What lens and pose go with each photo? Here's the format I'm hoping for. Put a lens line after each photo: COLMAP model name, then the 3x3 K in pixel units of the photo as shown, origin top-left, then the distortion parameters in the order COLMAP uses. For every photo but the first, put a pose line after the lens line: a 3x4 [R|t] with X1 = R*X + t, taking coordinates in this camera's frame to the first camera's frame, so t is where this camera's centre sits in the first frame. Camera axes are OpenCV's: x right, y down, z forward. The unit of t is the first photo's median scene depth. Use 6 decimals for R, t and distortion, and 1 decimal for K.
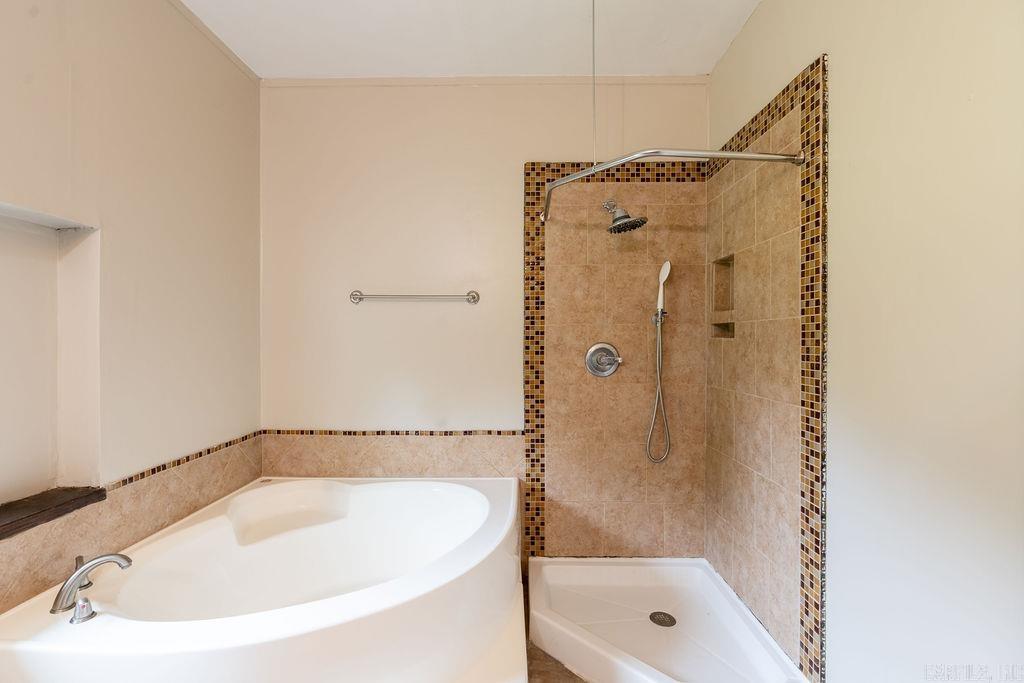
lens RADIAL K [[472.1, 0, 513.9], [0, 472.1, 341.1], [0, 0, 1]] dist [-0.005089, 0.000847]
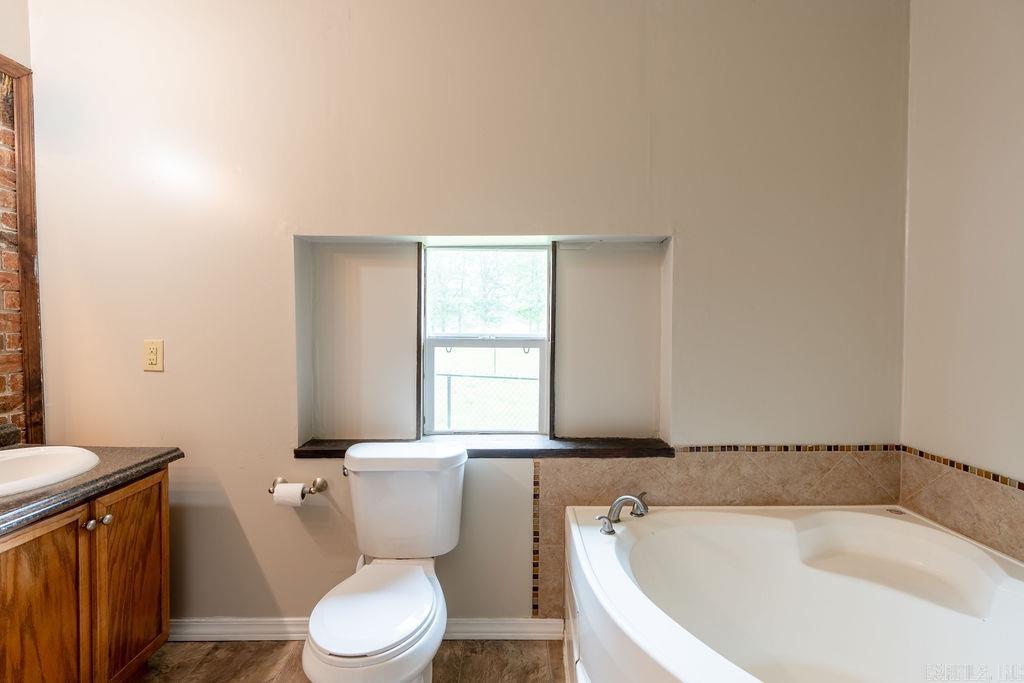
lens RADIAL K [[472.1, 0, 505.8], [0, 472.1, 340.7], [0, 0, 1]] dist [-0.005089, 0.000847]
pose [[0.013599, 0.032845, -0.999368, 0.267925], [-0.004932, 0.999450, 0.032781, -0.004155], [0.999895, 0.004483, 0.013753, 0.428044]]
